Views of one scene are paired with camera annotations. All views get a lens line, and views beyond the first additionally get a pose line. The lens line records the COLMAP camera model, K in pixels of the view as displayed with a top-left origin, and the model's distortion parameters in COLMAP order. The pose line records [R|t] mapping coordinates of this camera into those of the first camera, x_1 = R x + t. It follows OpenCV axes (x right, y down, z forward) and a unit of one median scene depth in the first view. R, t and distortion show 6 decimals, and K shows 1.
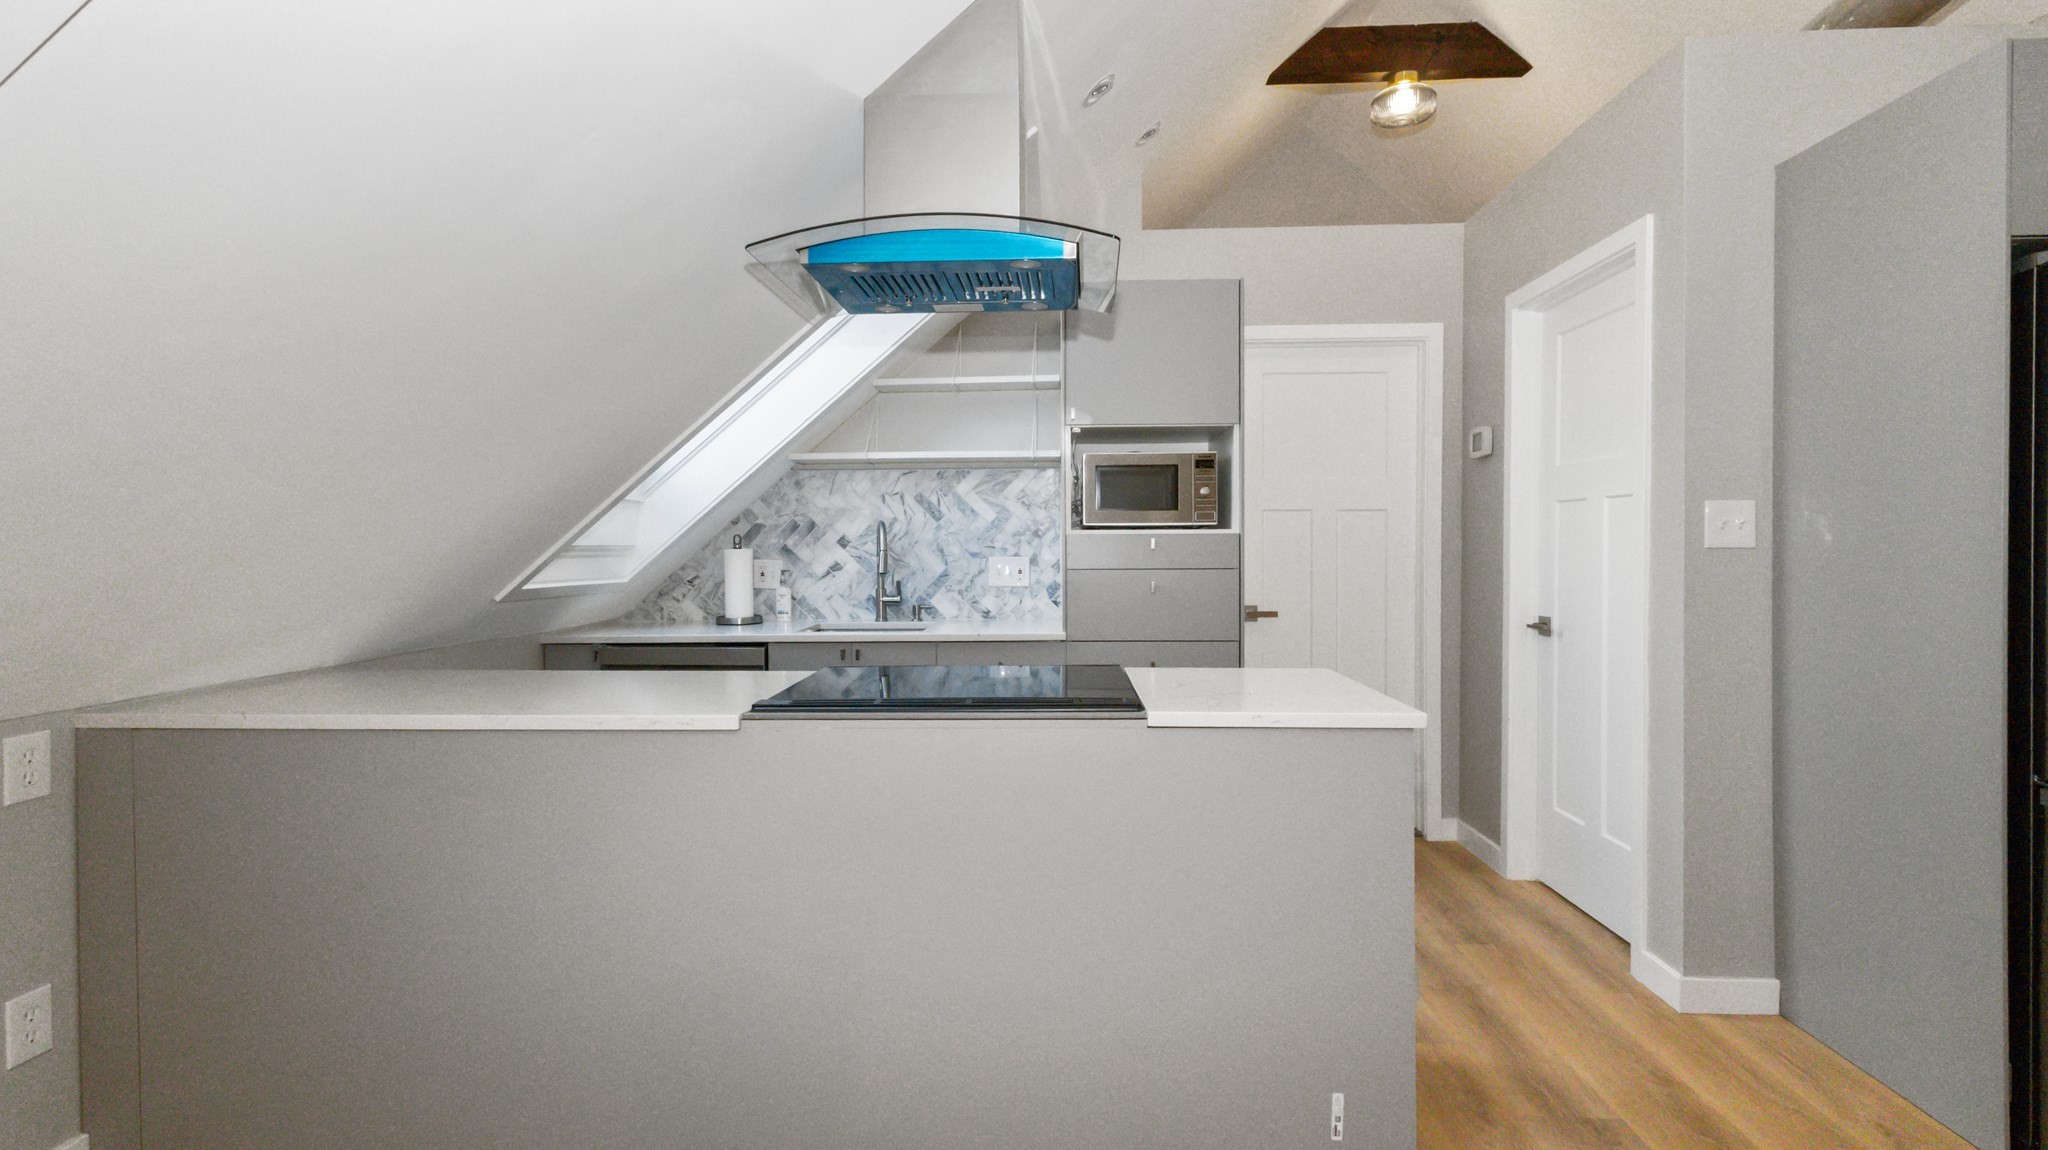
lens RADIAL K [[985.6, 0, 1016.8], [0, 985.6, 570.8], [0, 0, 1]] dist [0.001656, -0.000747]
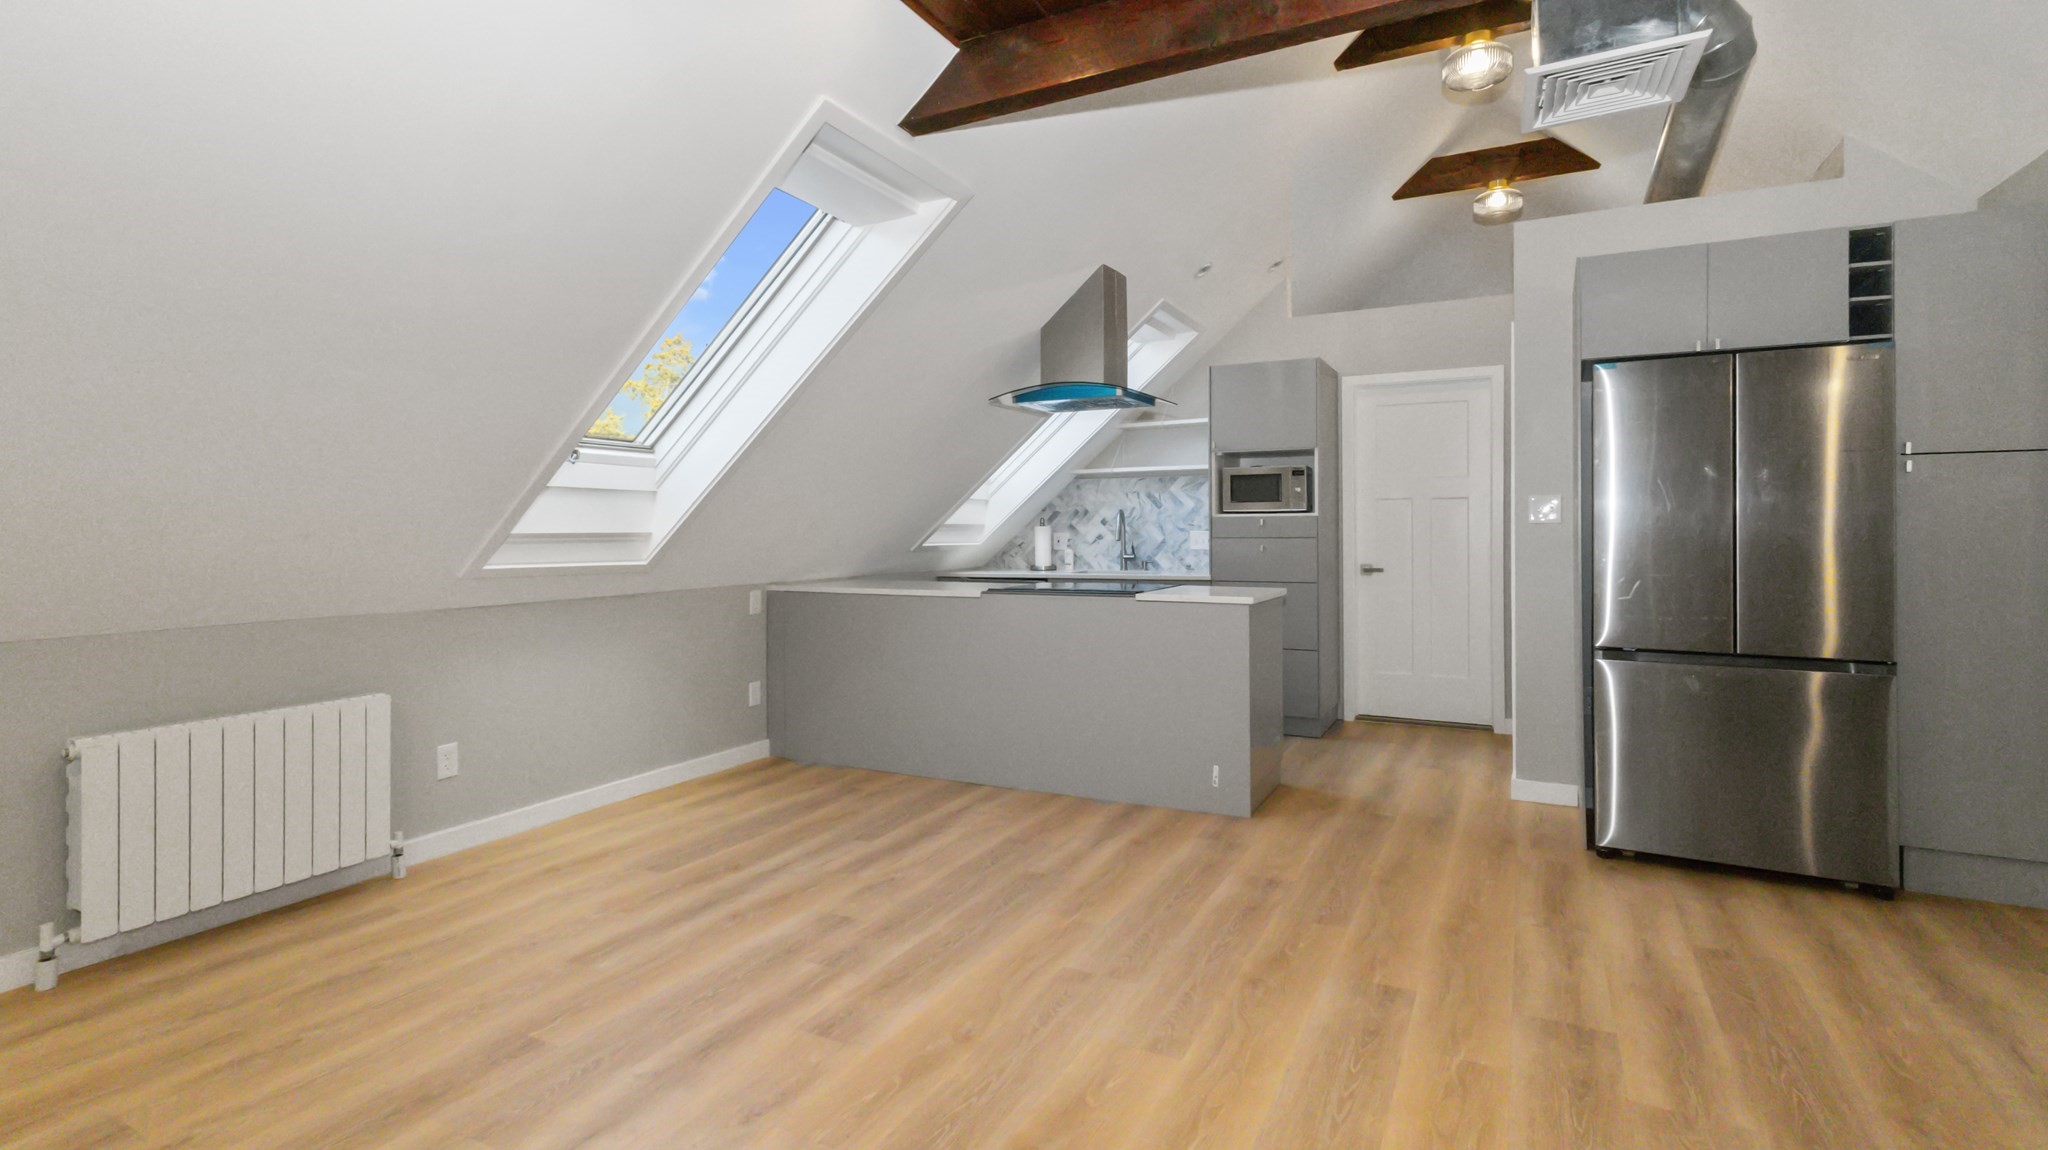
lens RADIAL K [[985.6, 0, 1026.2], [0, 985.6, 555.7], [0, 0, 1]] dist [0.001656, -0.000747]
pose [[0.910122, 0.010009, -0.414220, 0.392459], [-0.007693, 0.999944, 0.007259, 0.016295], [0.414269, -0.003420, 0.910148, -0.561372]]
